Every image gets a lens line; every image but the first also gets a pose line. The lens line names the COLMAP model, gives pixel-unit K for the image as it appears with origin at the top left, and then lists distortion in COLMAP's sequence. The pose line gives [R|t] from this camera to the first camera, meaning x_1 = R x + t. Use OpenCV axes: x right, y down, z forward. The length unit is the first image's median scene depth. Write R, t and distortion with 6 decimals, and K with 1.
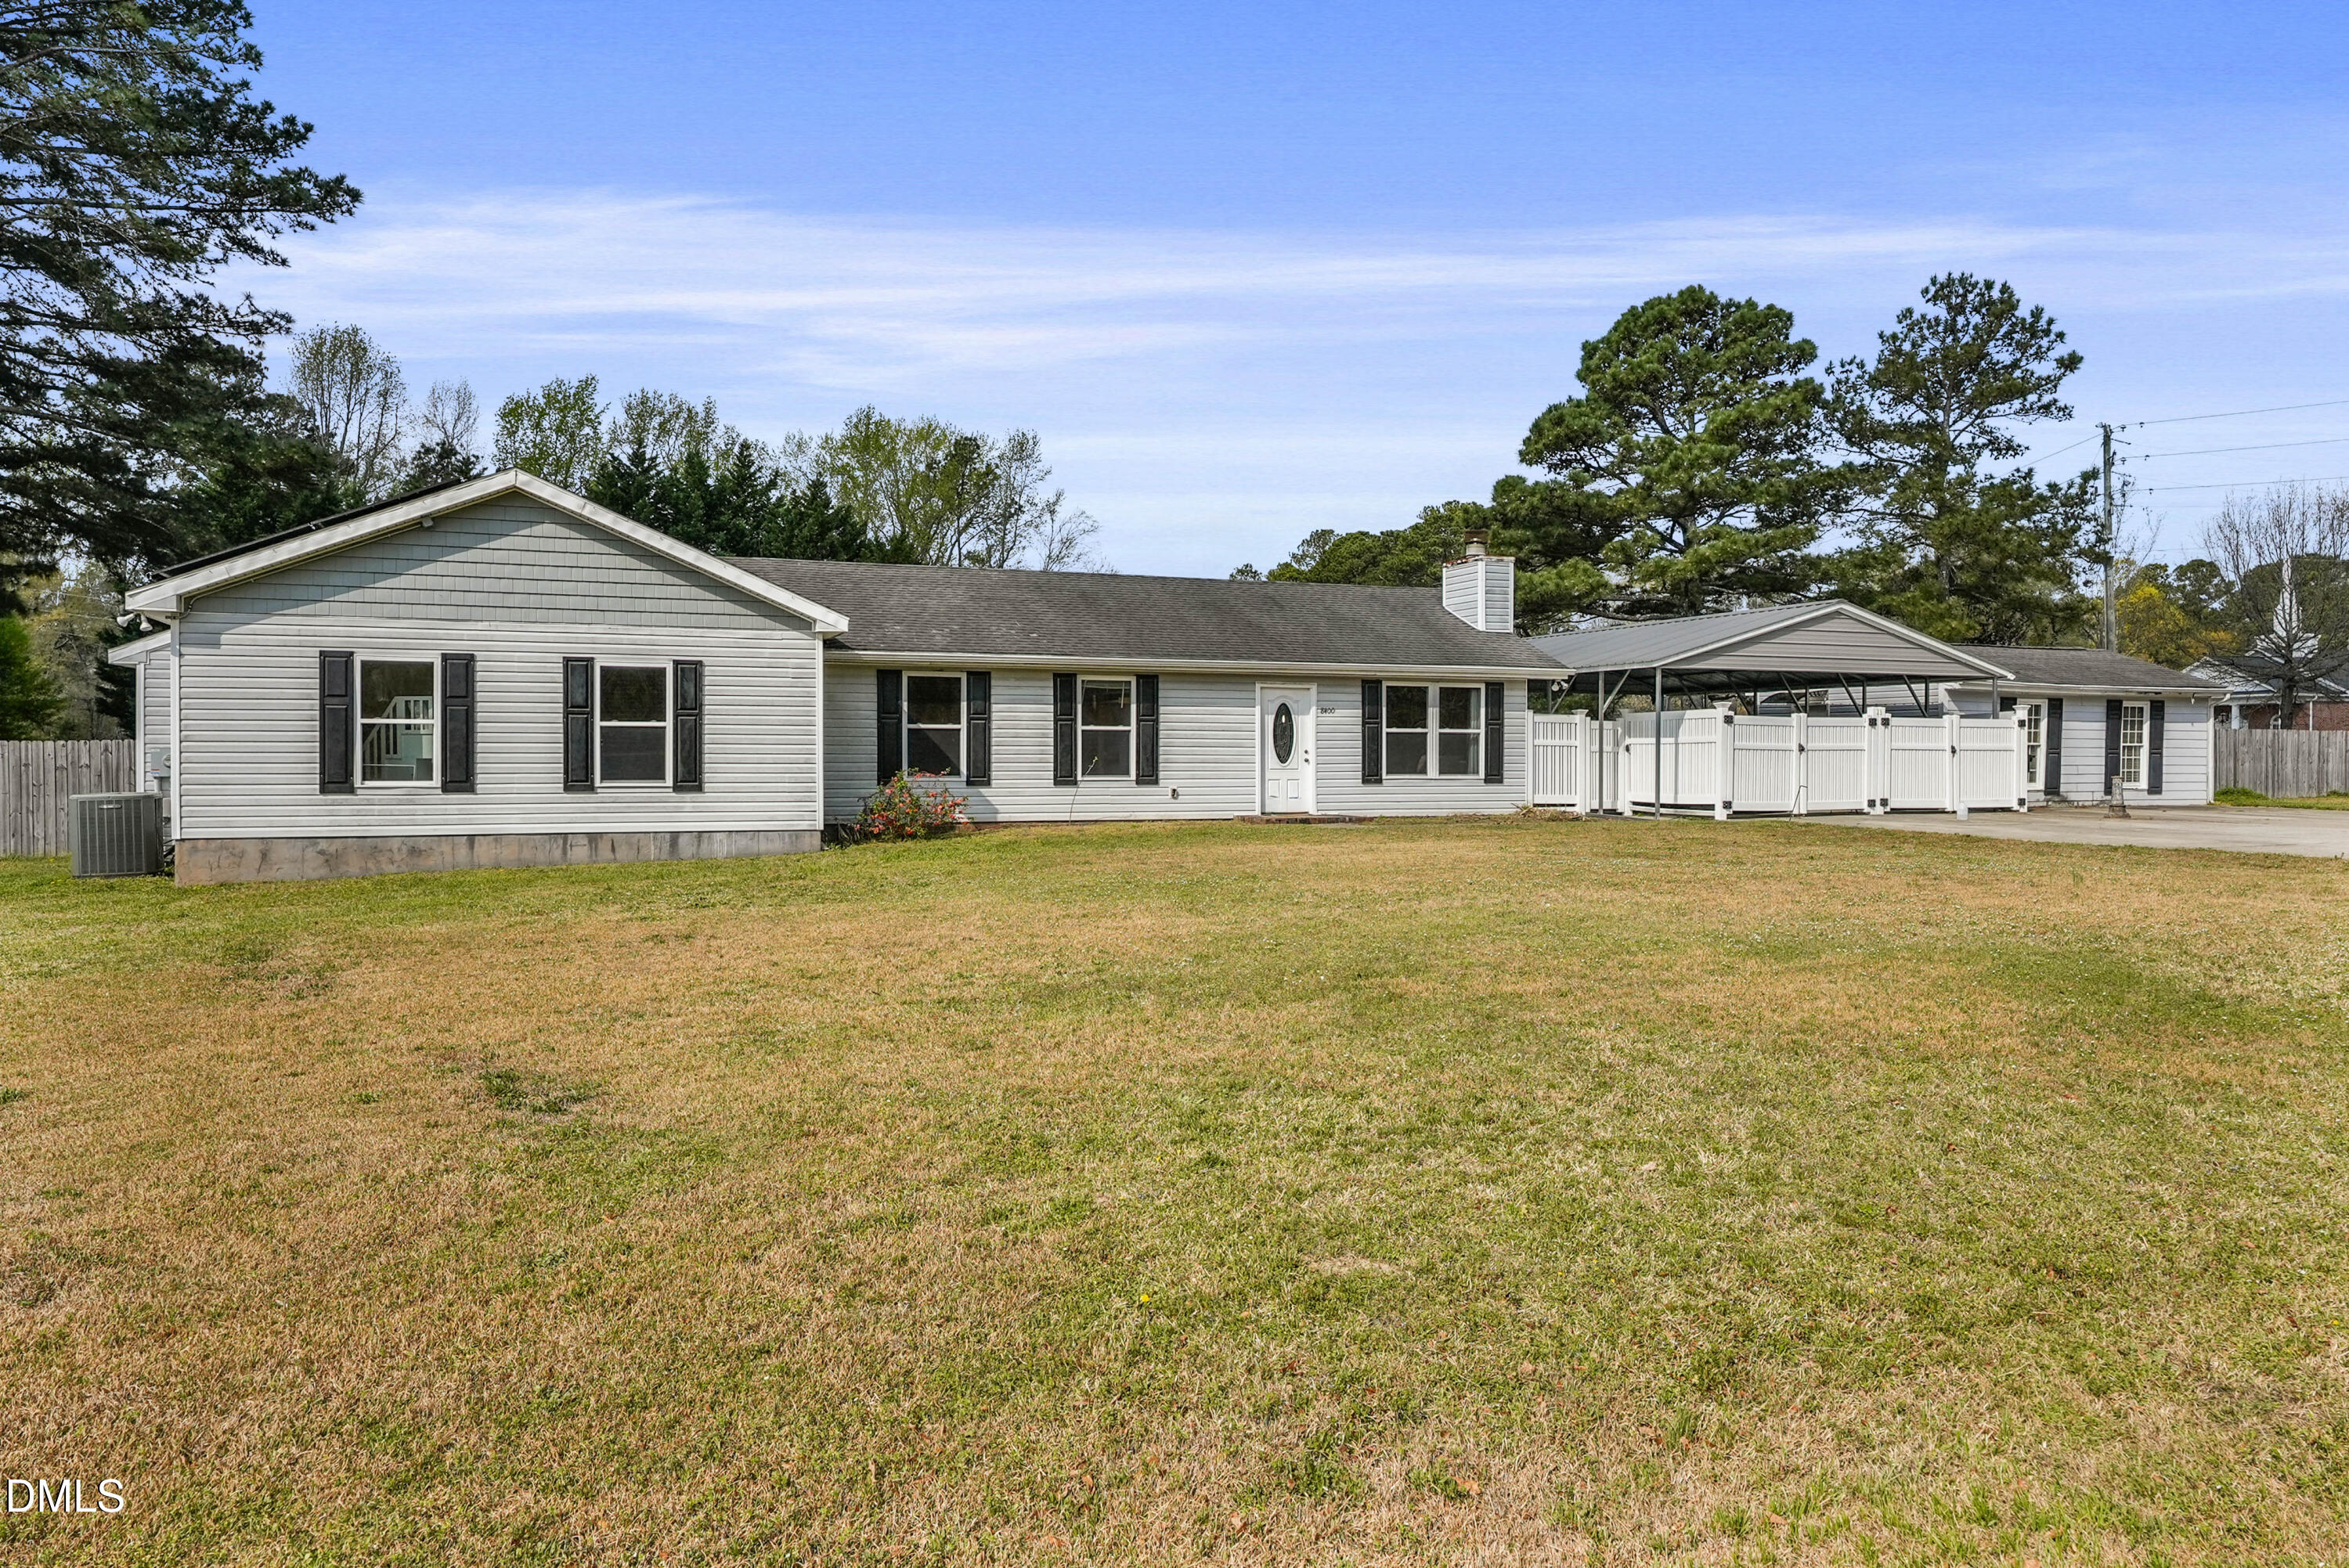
lens RADIAL K [[1587.6, 0, 1189.8], [0, 1587.6, 788.3], [0, 0, 1]] dist [0.008018, -0.000457]
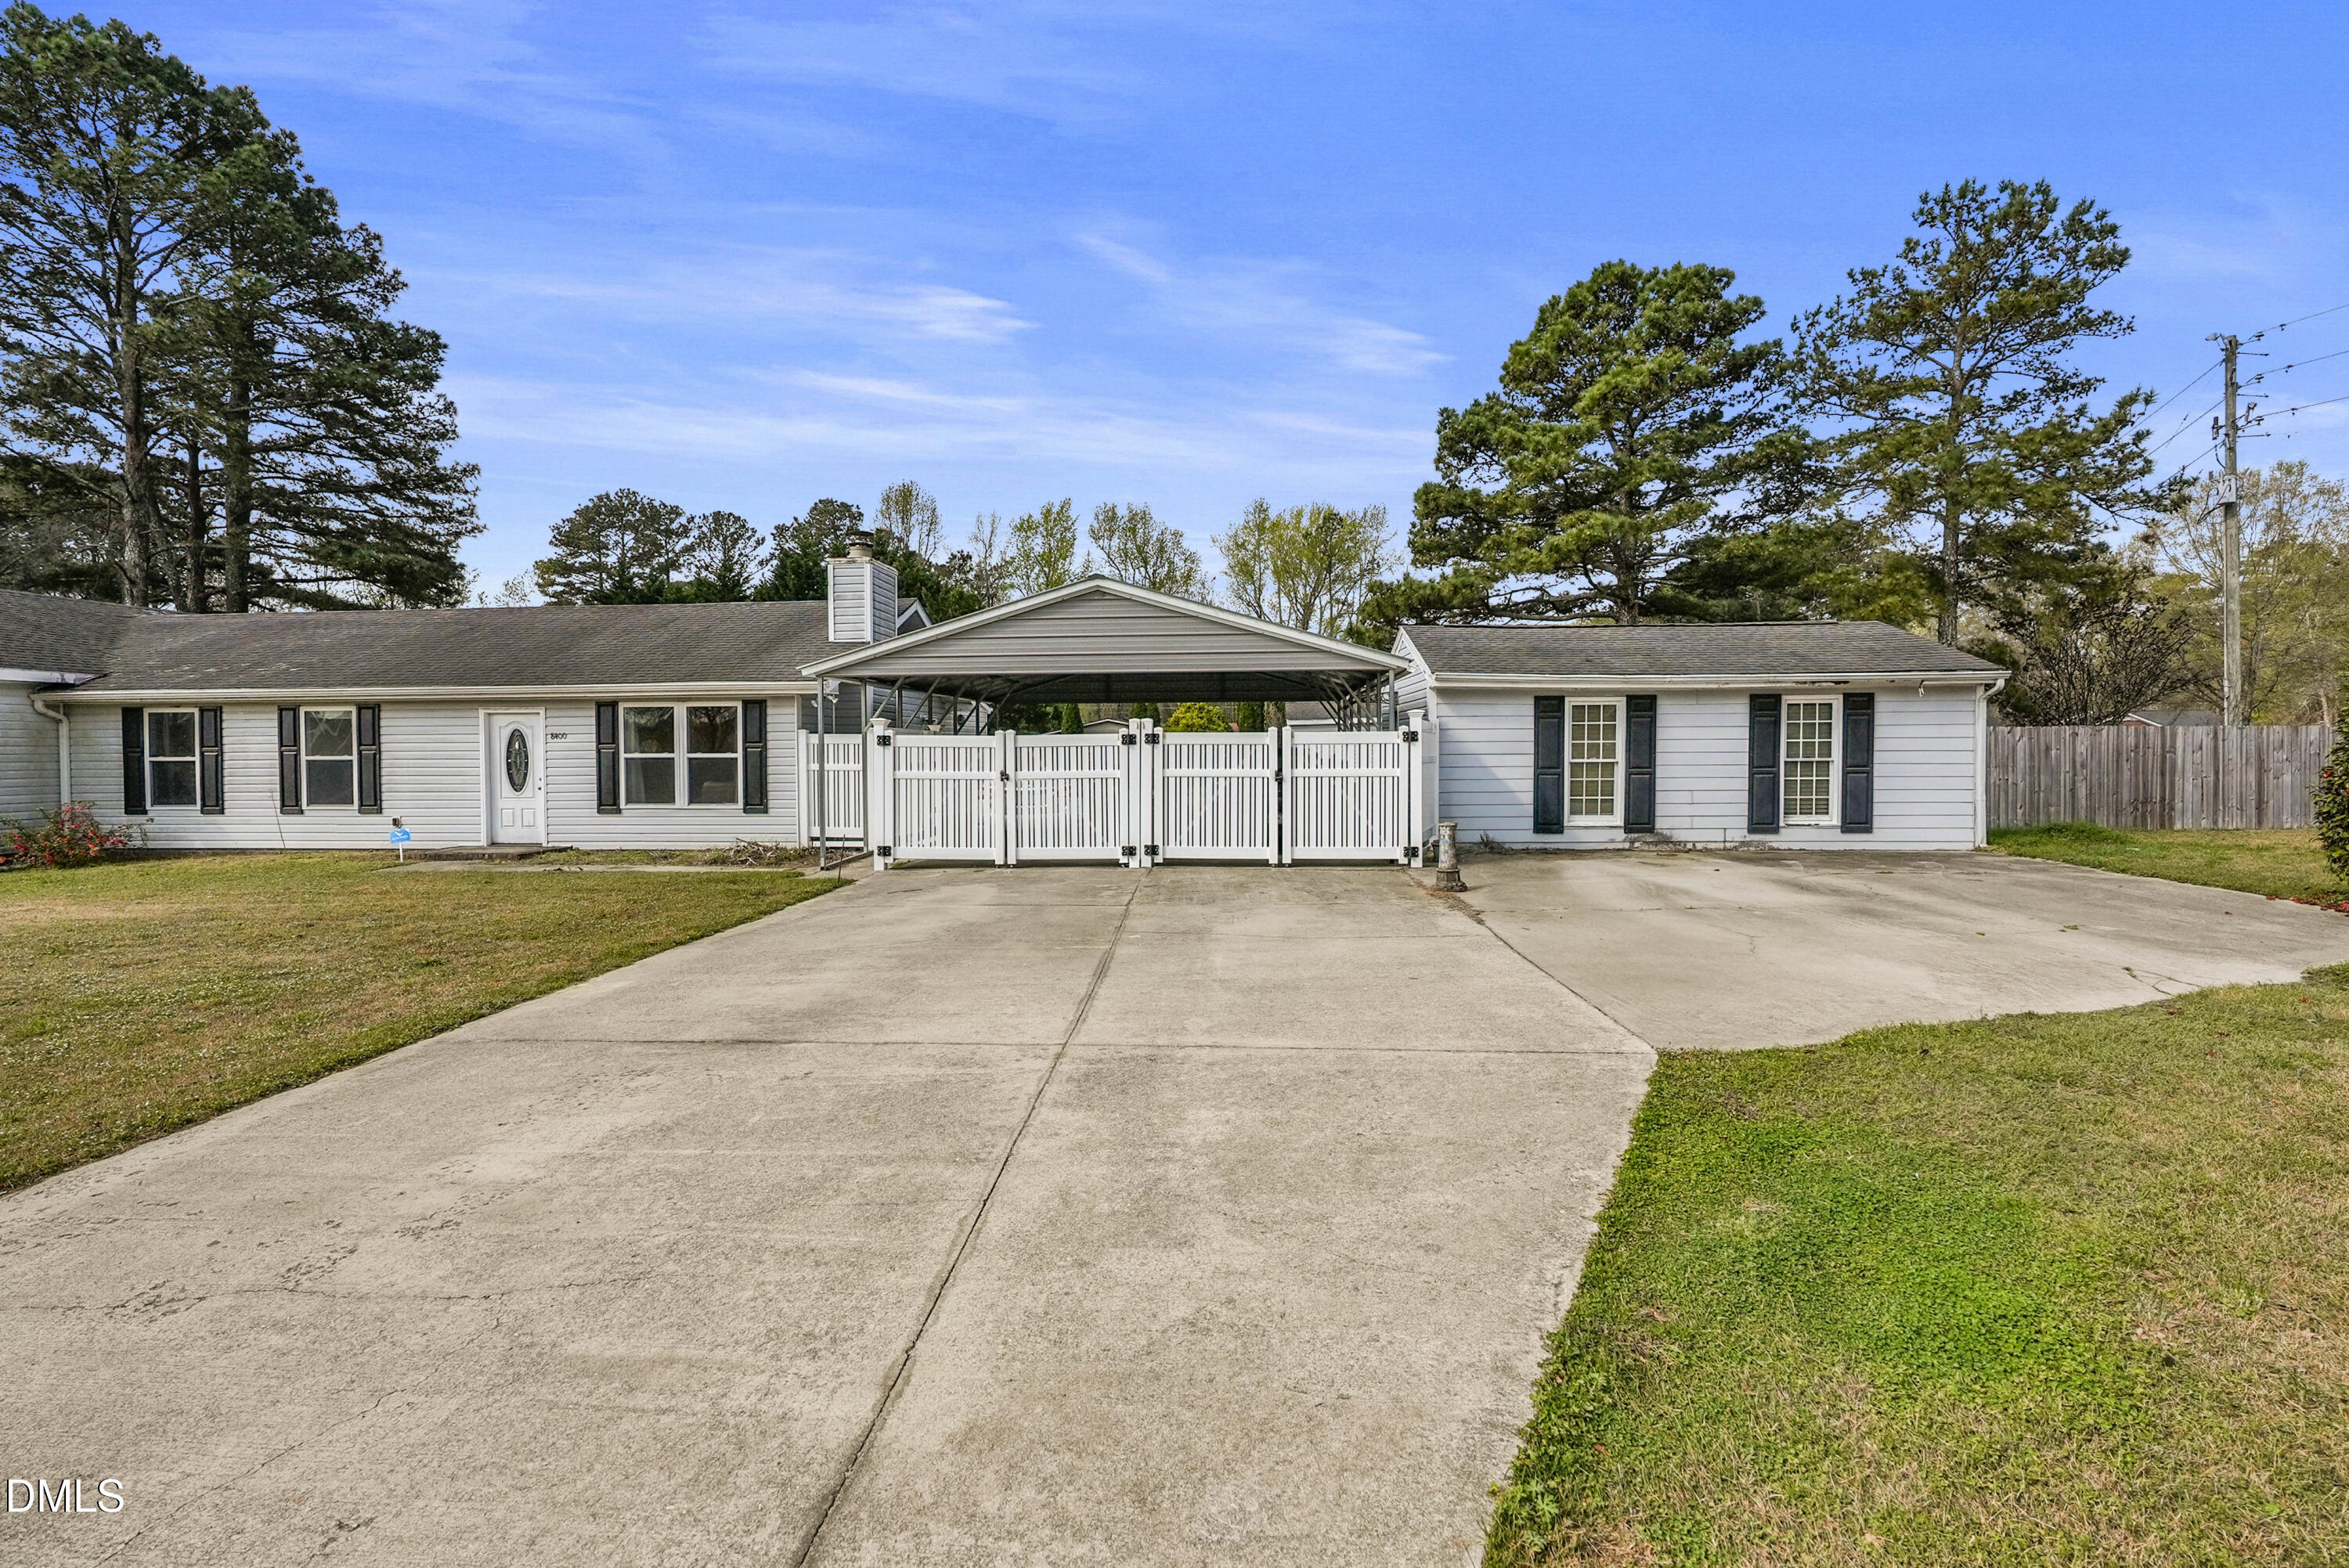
lens RADIAL K [[1075.3, 0, 1161.9], [0, 1075.3, 773.7], [0, 0, 1]] dist [-0.005168, 0.002920]
pose [[0.895803, 0.003704, -0.444436, 0.674485], [-0.000421, 0.999972, 0.007485, -0.030504], [0.444452, -0.006518, 0.895779, 0.573943]]
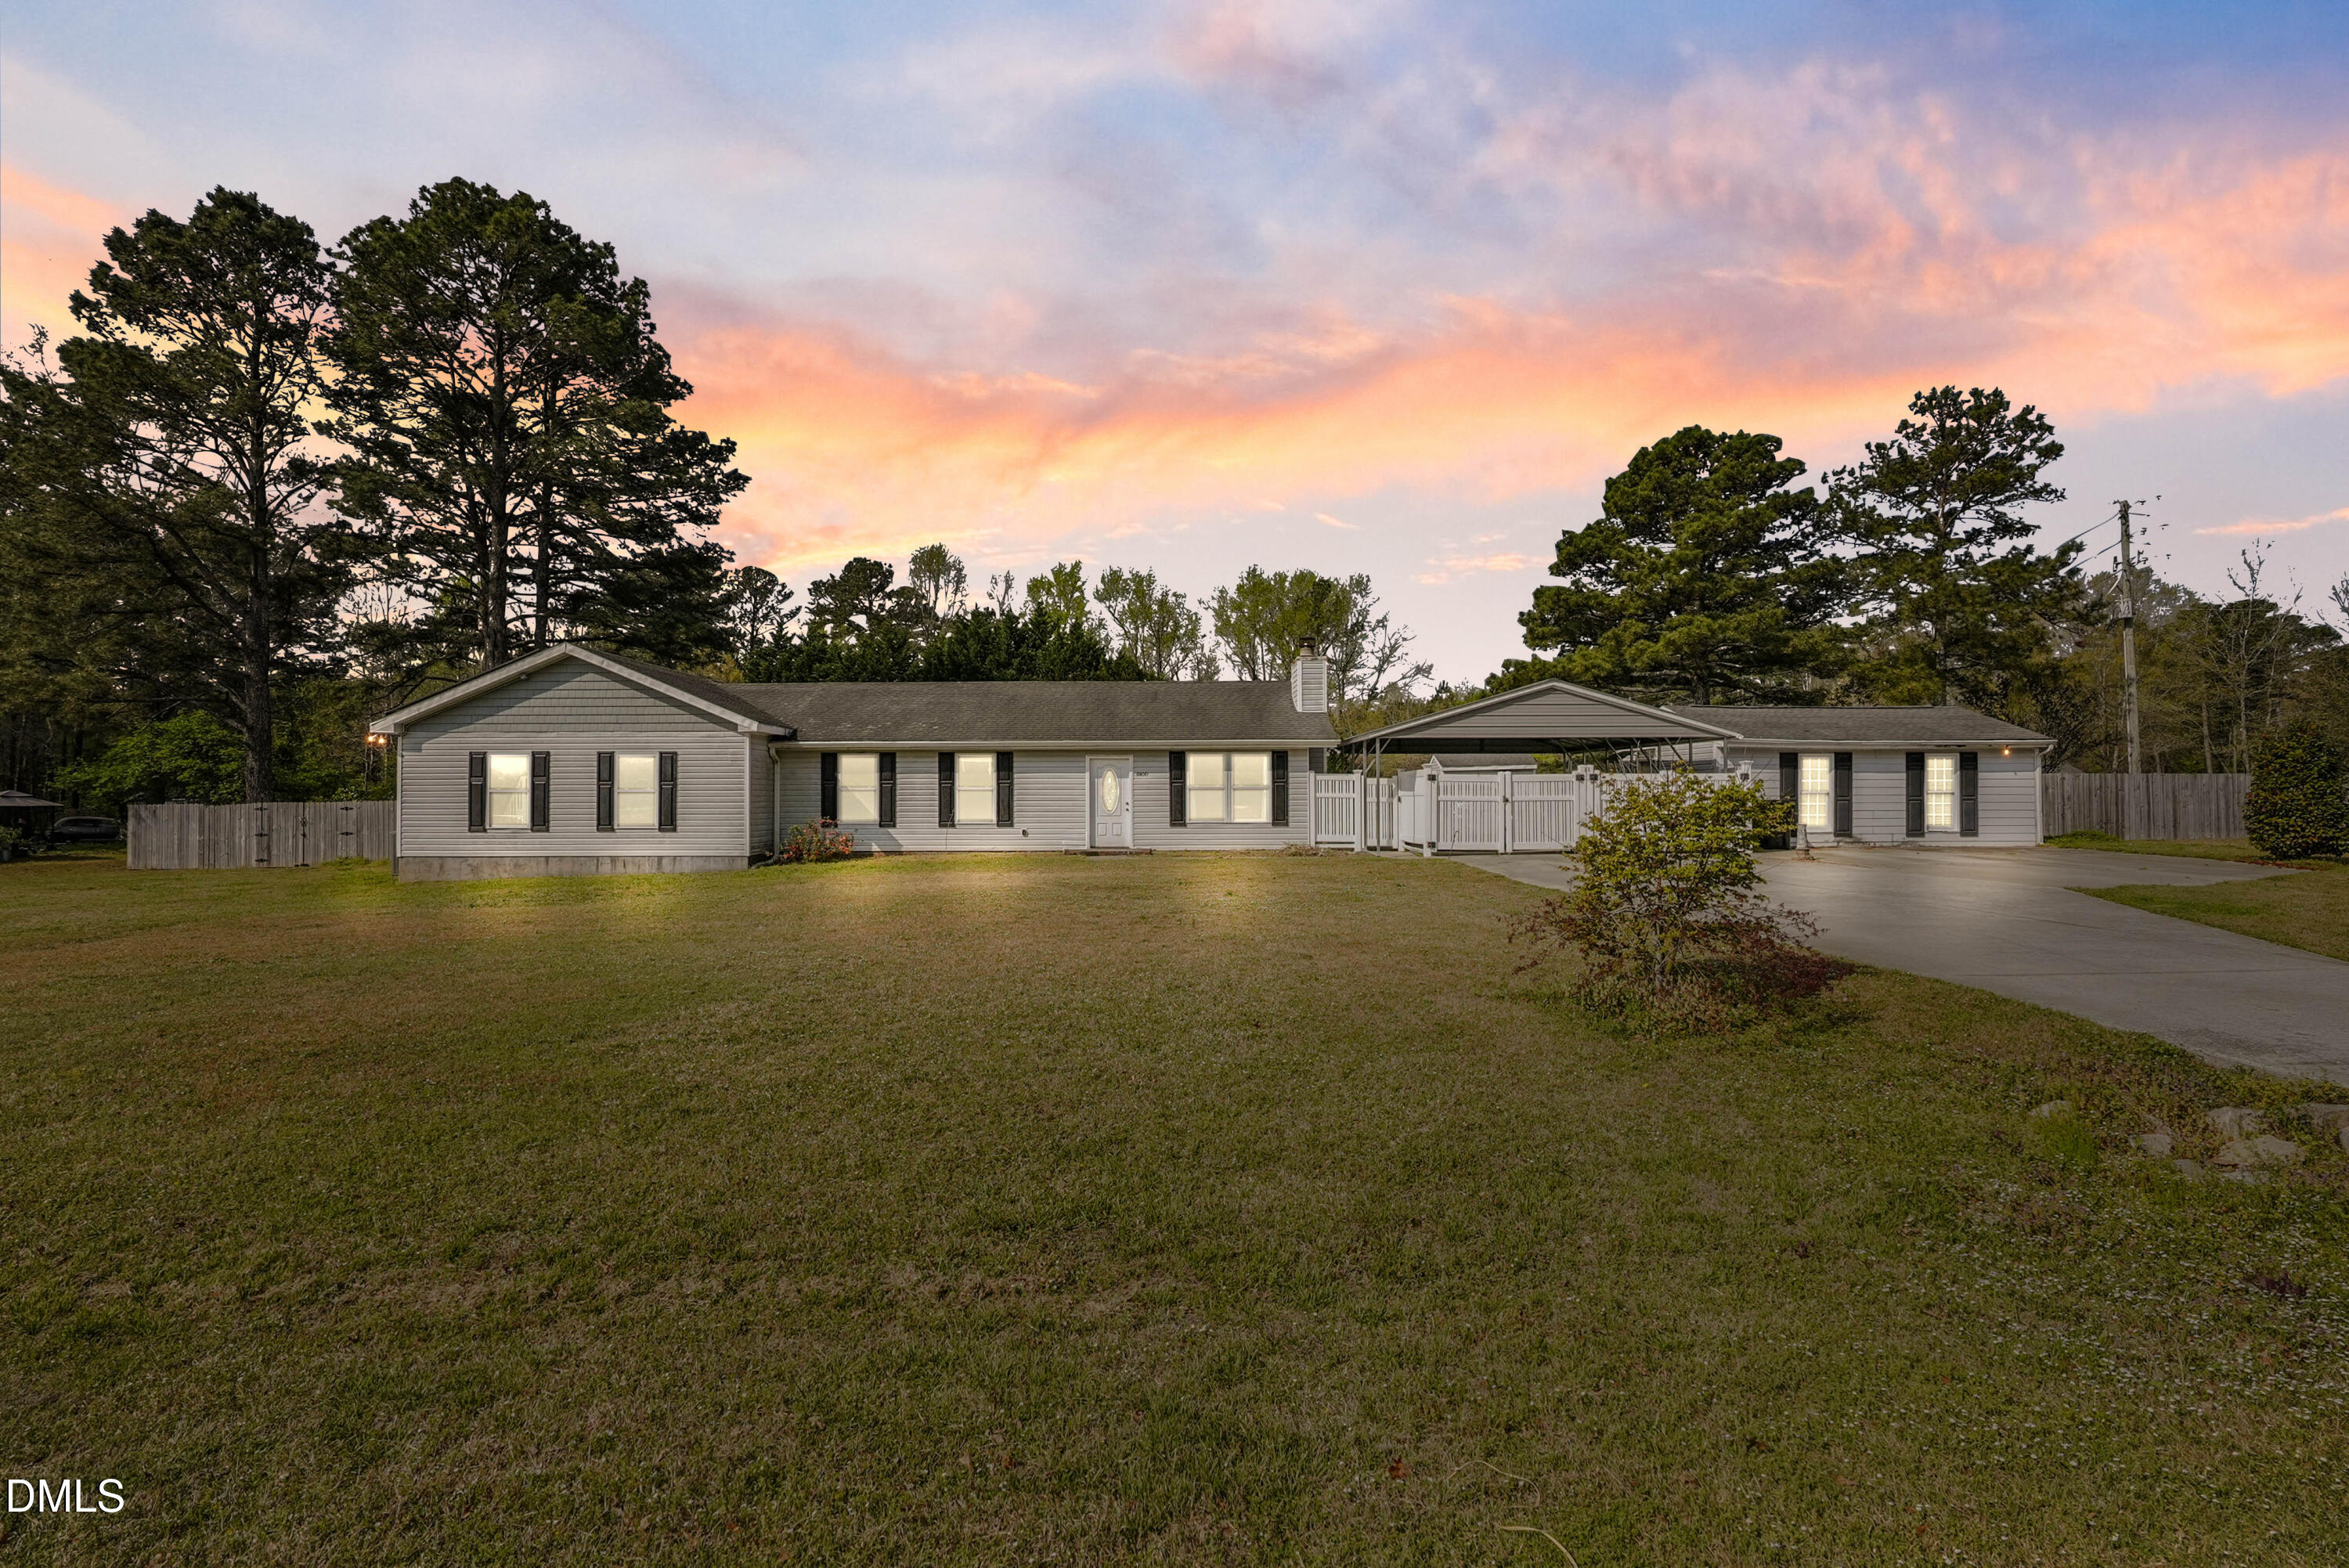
lens RADIAL K [[1075.3, 0, 1169.0], [0, 1075.3, 782.7], [0, 0, 1]] dist [-0.005168, 0.002920]
pose [[0.931904, -0.008833, -0.362599, 0.442266], [-0.001995, 0.999563, -0.029477, -0.013058], [0.362701, 0.028194, 0.931479, 0.120901]]
